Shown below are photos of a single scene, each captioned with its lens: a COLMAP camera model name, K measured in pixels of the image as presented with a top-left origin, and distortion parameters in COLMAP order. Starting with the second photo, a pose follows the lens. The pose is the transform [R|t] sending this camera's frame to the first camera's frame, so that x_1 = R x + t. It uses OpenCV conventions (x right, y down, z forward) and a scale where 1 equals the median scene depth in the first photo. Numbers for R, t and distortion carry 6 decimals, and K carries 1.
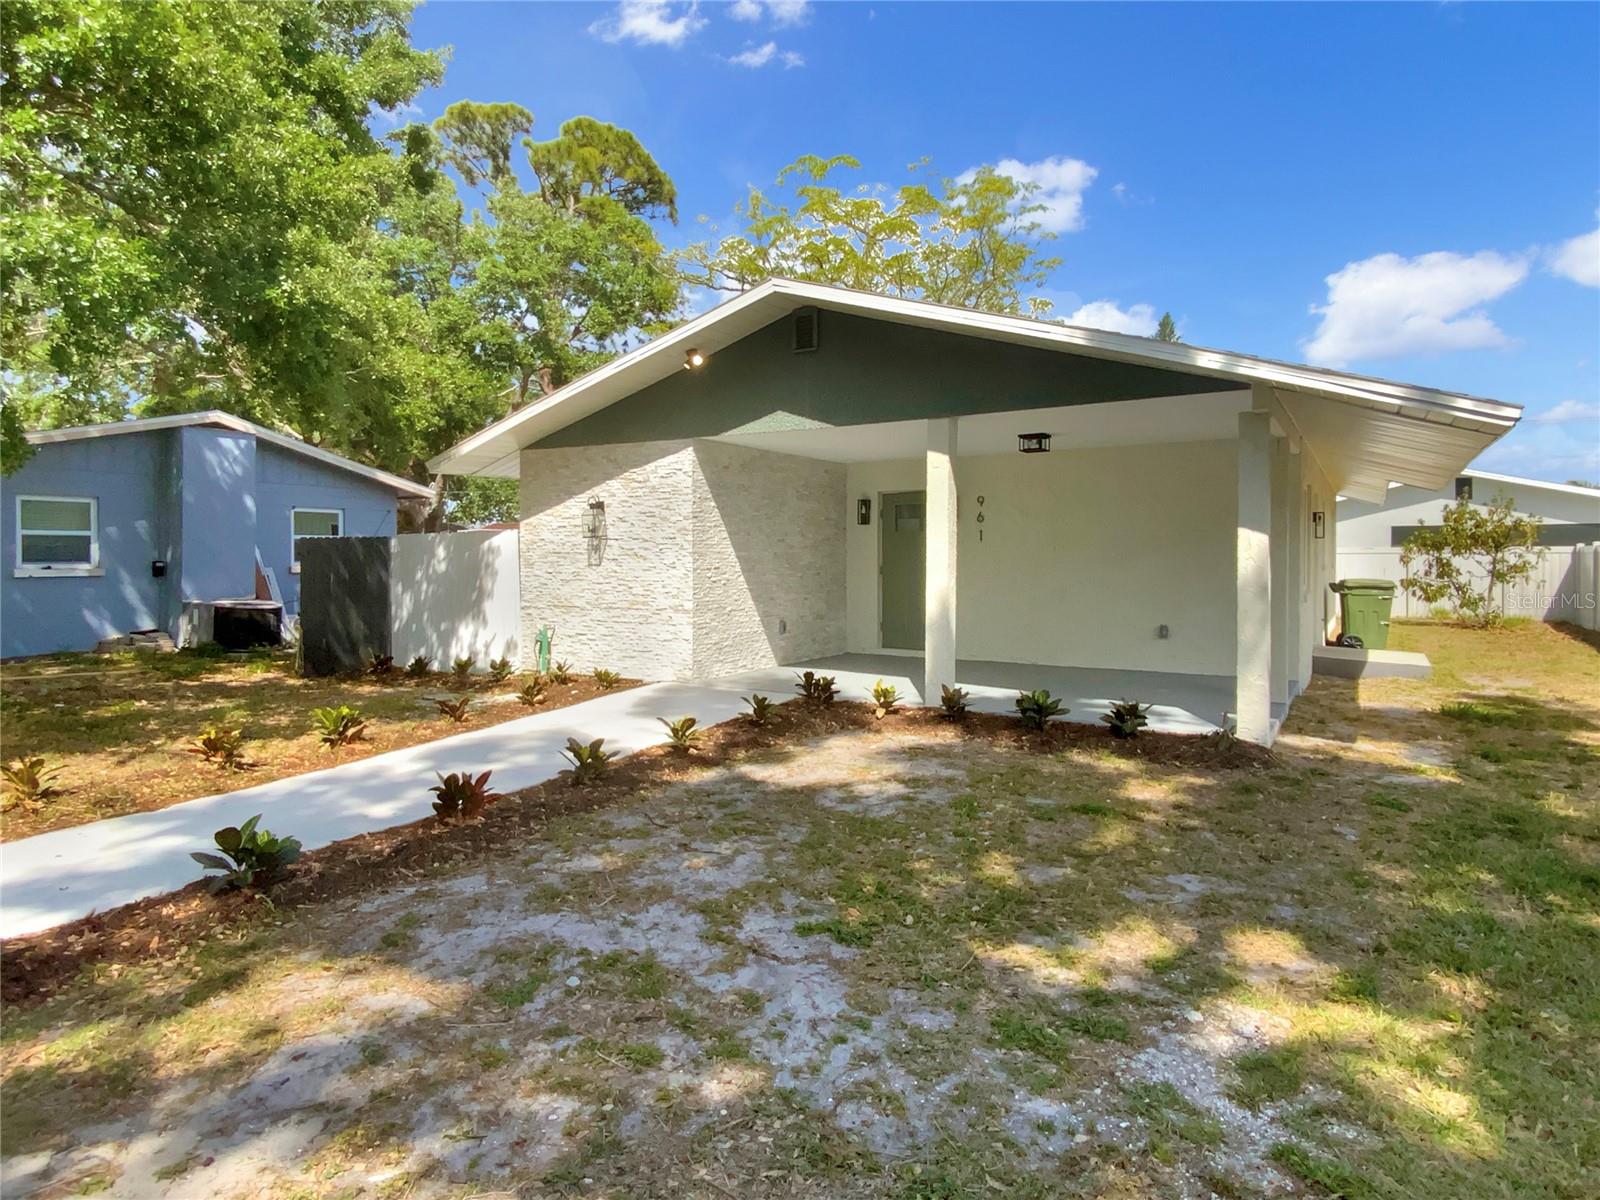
lens RADIAL K [[881.0, 0, 800.8], [0, 881.0, 598.4], [0, 0, 1]] dist [0.014925, 0.000295]
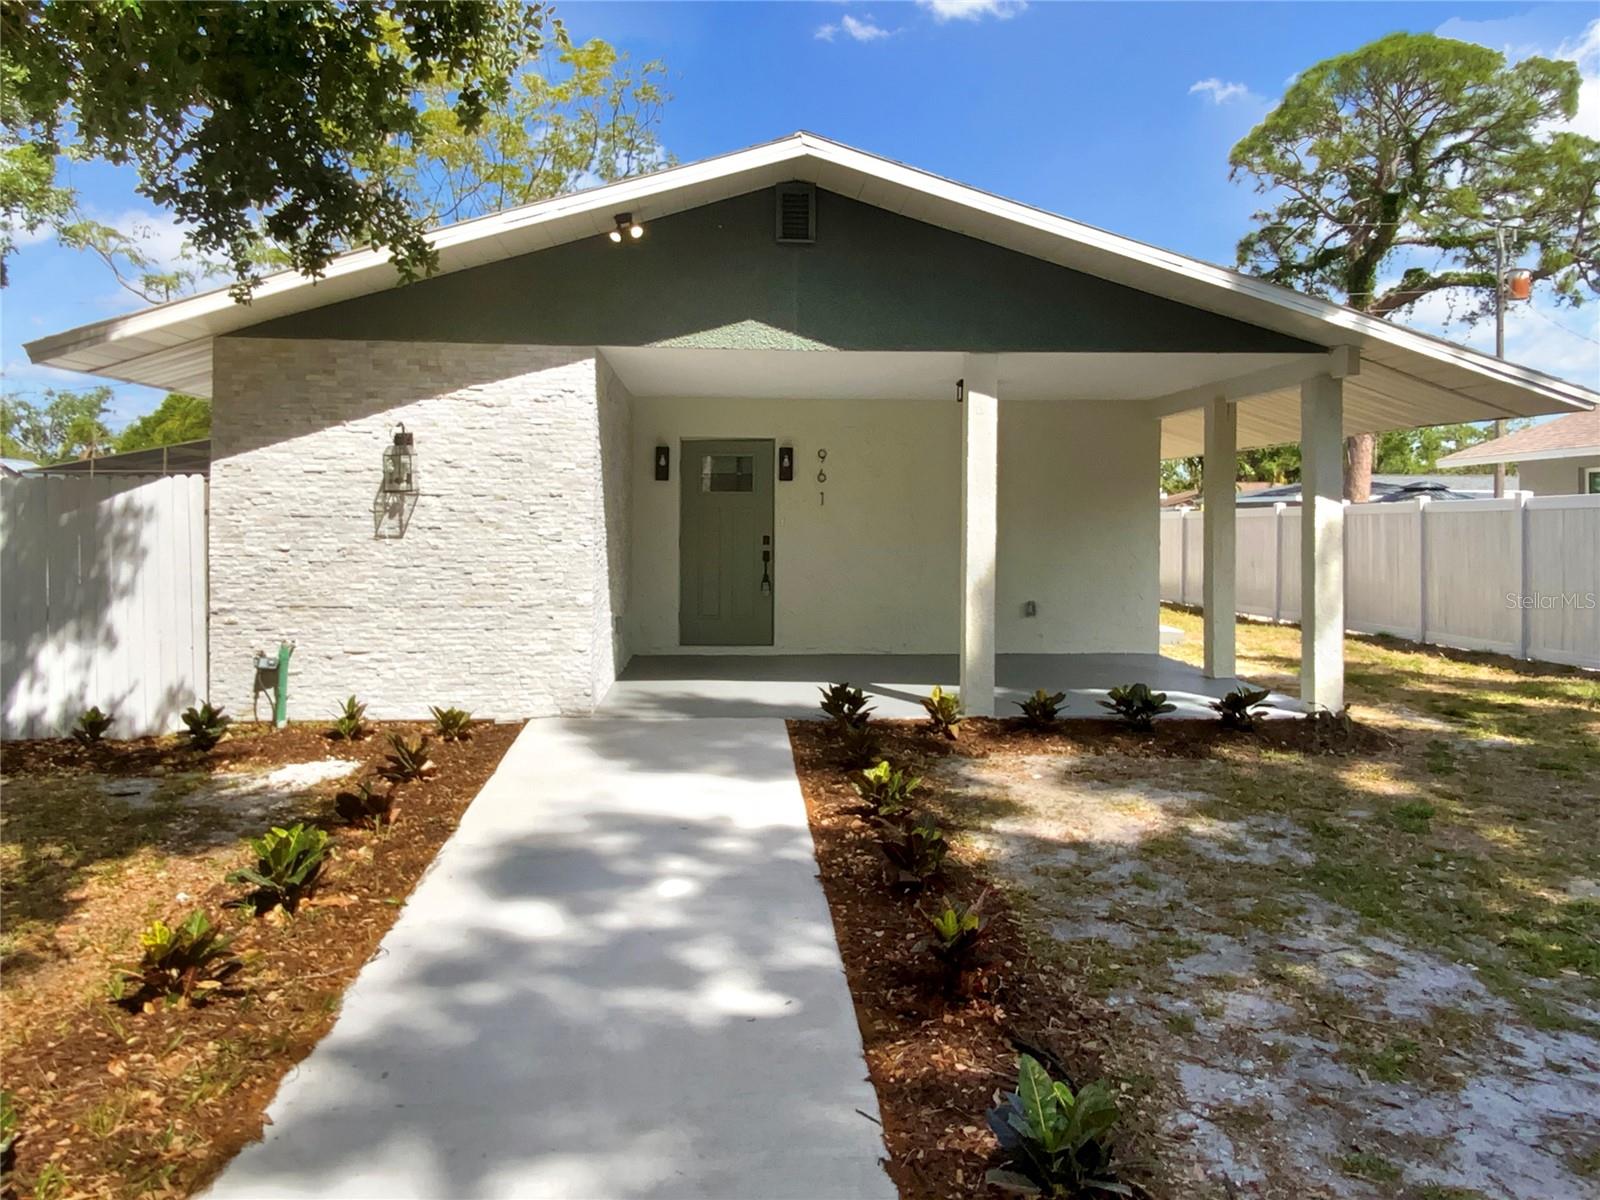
lens RADIAL K [[1079.8, 0, 803.5], [0, 1079.8, 556.8], [0, 0, 1]] dist [0.023909, -0.003587]
pose [[0.835403, -0.013301, 0.549477, -0.413890], [0.021521, 0.999732, -0.008520, -0.011820], [-0.549216, 0.018943, 0.835465, 0.222266]]
